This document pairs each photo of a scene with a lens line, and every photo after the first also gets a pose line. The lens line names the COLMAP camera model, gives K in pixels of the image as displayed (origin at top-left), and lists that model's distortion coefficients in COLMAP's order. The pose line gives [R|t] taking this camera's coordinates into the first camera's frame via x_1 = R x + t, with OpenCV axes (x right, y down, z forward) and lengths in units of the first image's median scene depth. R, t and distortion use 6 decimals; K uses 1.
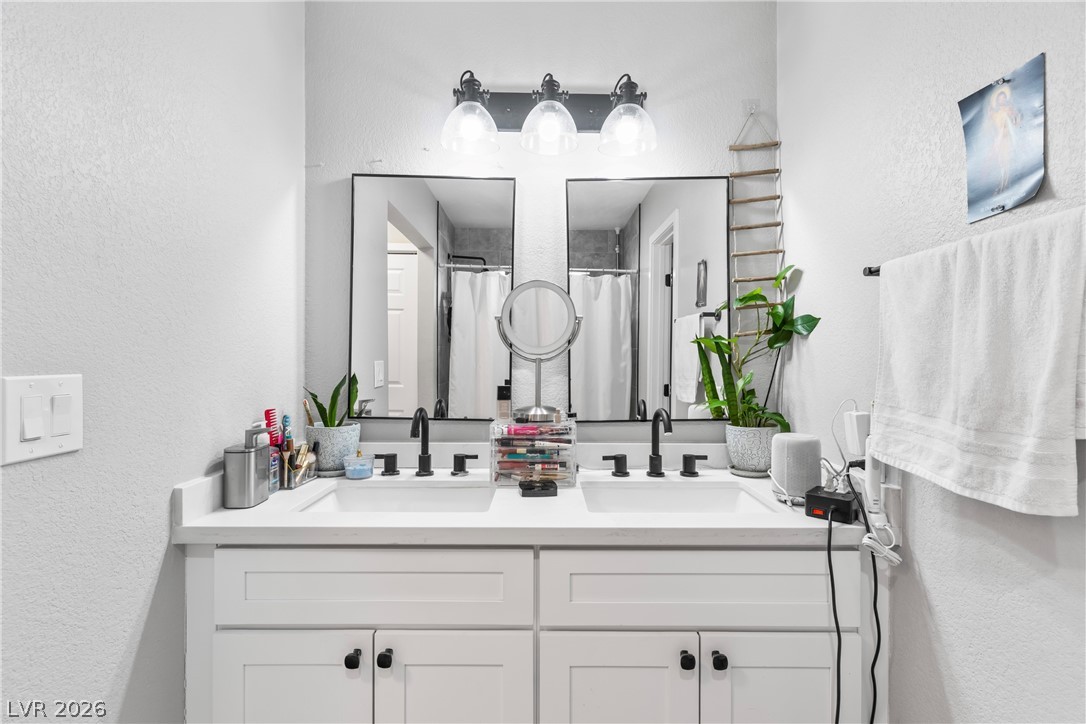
lens RADIAL K [[512.4, 0, 539.6], [0, 512.4, 358.8], [0, 0, 1]] dist [0.004993, -0.000638]
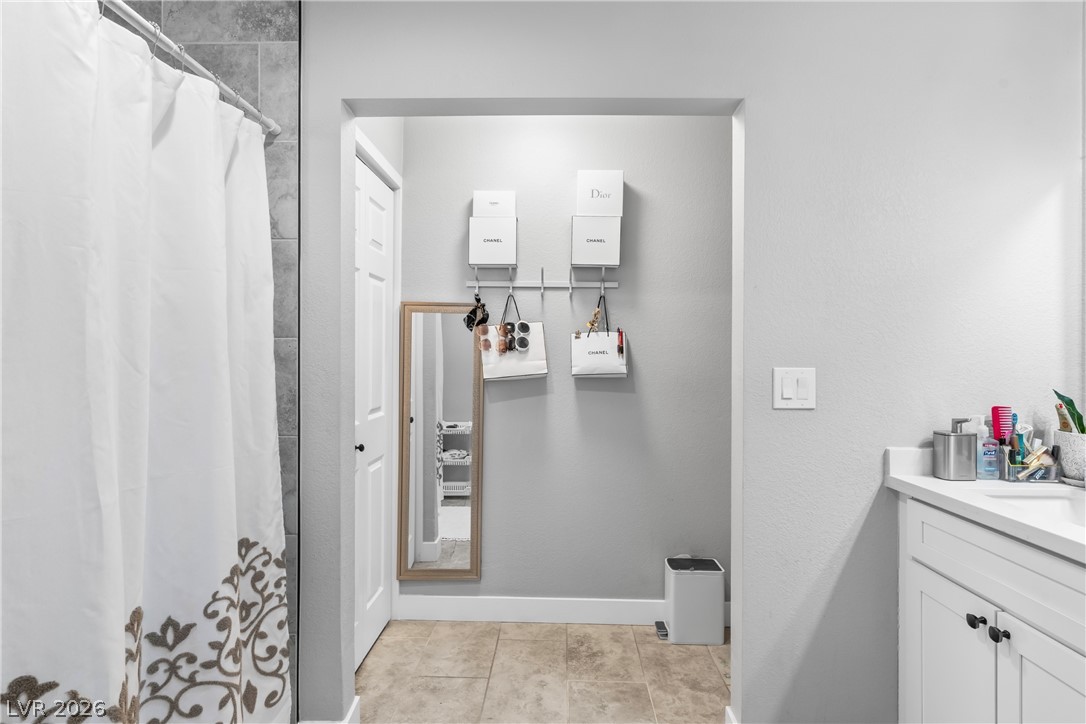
lens RADIAL K [[582.9, 0, 543.2], [0, 582.9, 363.4], [0, 0, 1]] dist [0.004550, 0.000335]
pose [[-0.028484, -0.003399, -0.999588, 0.942219], [-0.008644, 0.999958, -0.003154, 0.021906], [0.999557, 0.008551, -0.028512, 0.064584]]
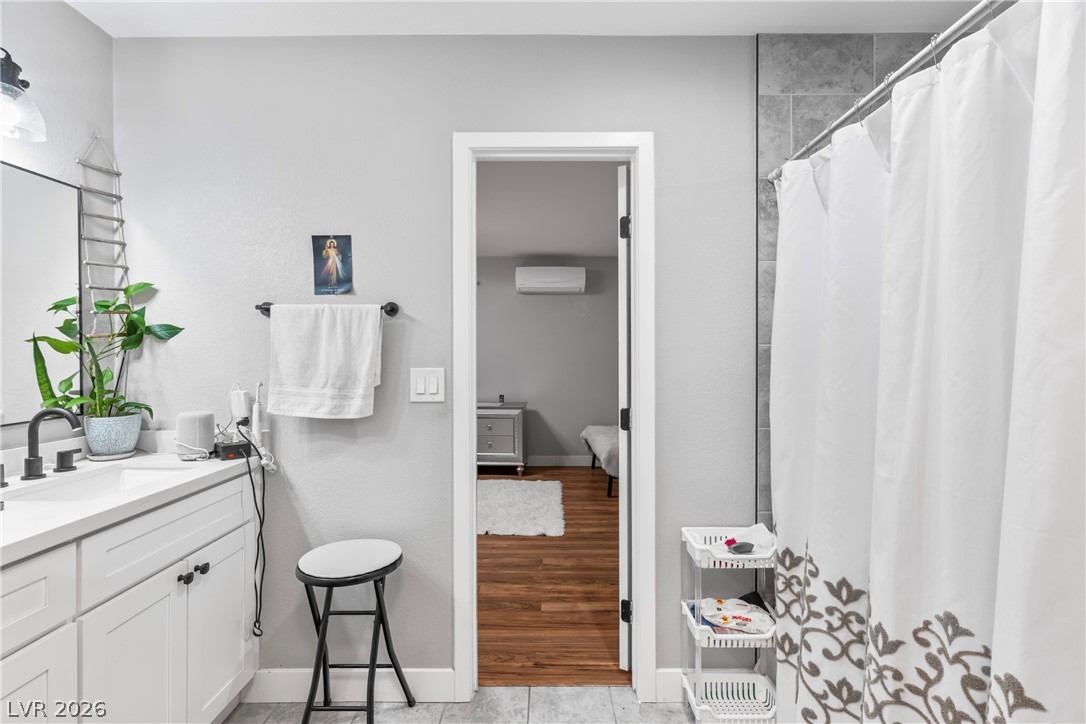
lens RADIAL K [[512.4, 0, 539.5], [0, 512.4, 359.8], [0, 0, 1]] dist [0.004993, -0.000638]
pose [[0.008555, -0.004302, 0.999954, -0.891264], [-0.000495, 0.999991, 0.004307, -0.001977], [-0.999963, -0.000532, 0.008553, 0.038729]]
